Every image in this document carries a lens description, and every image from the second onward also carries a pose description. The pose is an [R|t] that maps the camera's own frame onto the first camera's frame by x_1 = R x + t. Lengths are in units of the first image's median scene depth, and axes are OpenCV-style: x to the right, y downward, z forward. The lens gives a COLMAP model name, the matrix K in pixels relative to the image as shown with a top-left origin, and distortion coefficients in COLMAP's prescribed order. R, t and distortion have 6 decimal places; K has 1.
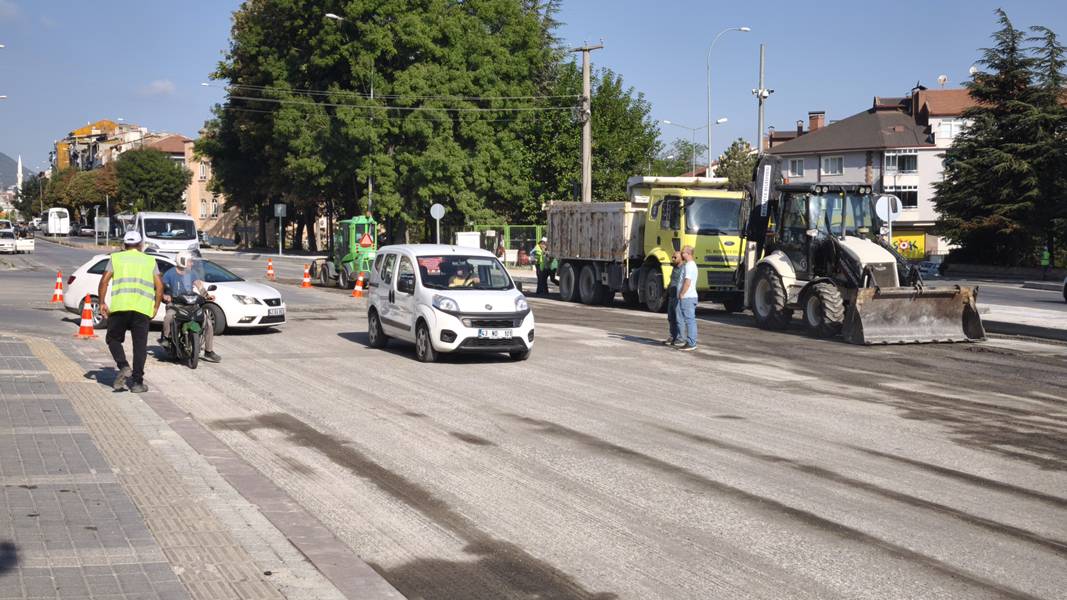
lens RADIAL K [[1491.4, 0, 533.5], [0, 1491.4, 300.0], [0, 0, 1]] dist [0.172750, -0.540491]
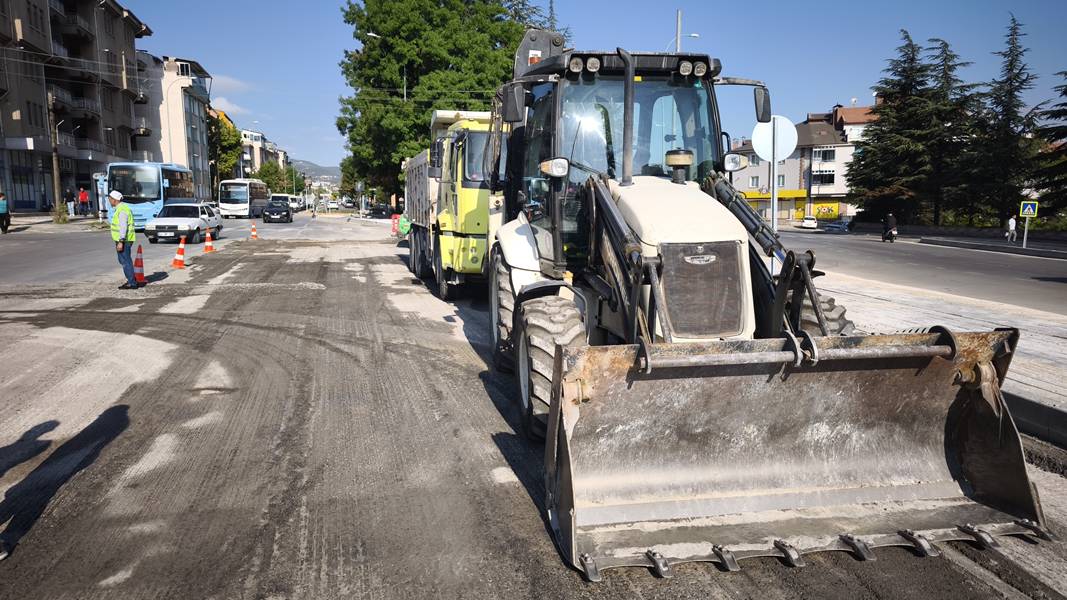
lens RADIAL K [[732.3, 0, 533.5], [0, 732.3, 300.0], [0, 0, 1]] dist [0.011251, 0.001784]
pose [[0.990529, 0.011799, -0.136797, 0.082866], [-0.000385, 0.996535, 0.083172, -0.009895], [0.137304, -0.082331, 0.987101, 0.315862]]
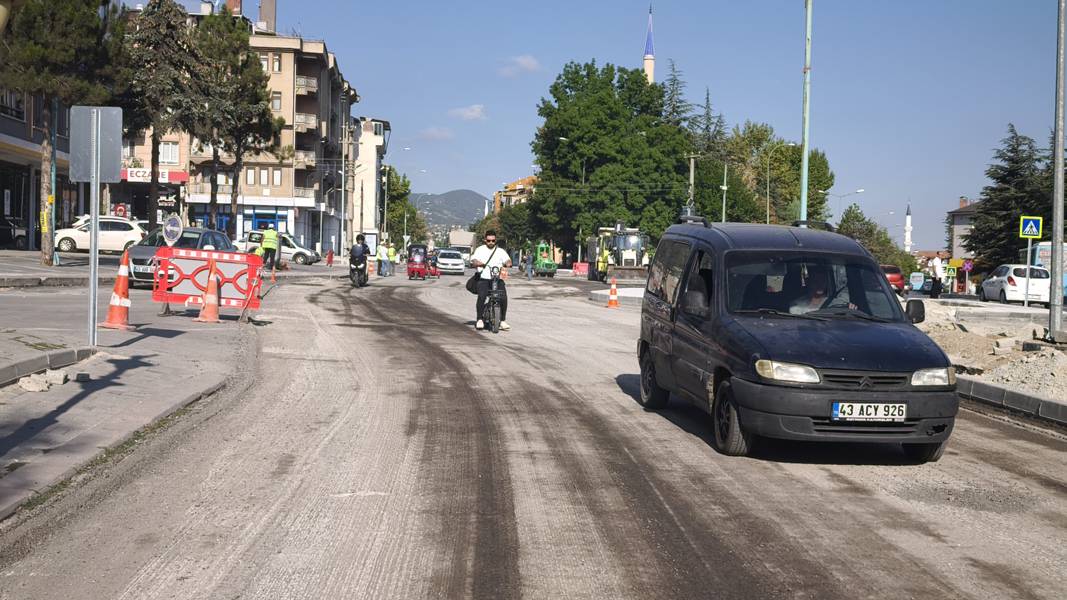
lens RADIAL K [[1567.7, 0, 533.5], [0, 1567.7, 300.0], [0, 0, 1]] dist [0.257819, -0.050157]
pose [[0.949361, 0.034274, -0.312312, 0.383777], [-0.044621, 0.998664, -0.026042, 0.054029], [0.311002, 0.038659, 0.949623, -0.733491]]
